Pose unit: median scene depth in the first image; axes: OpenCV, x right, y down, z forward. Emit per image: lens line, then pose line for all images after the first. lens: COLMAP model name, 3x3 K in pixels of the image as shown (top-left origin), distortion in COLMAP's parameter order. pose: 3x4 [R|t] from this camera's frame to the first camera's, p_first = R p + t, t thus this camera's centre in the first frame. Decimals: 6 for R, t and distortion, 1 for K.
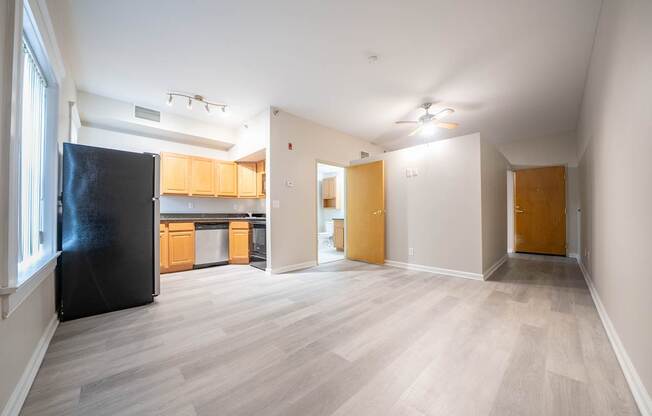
lens RADIAL K [[226.1, 0, 325.8], [0, 226.1, 210.0], [0, 0, 1]] dist [-0.026213, 0.000191]
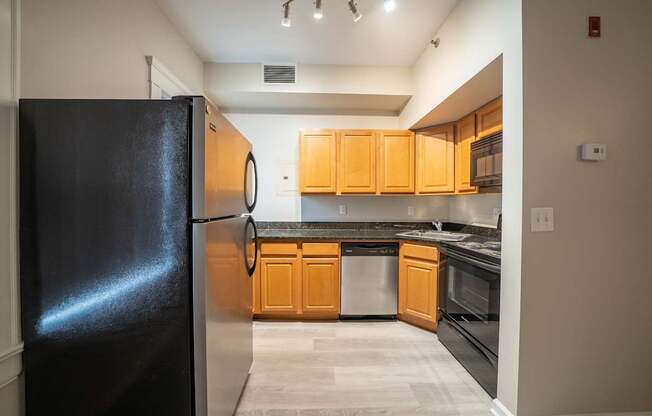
lens RADIAL K [[226.1, 0, 325.8], [0, 226.1, 210.0], [0, 0, 1]] dist [-0.026213, 0.000191]
pose [[0.746082, 0.024778, -0.665393, -0.218311], [0.000259, 0.999297, 0.037502, -0.046808], [0.665854, -0.028152, 0.745550, 0.516066]]
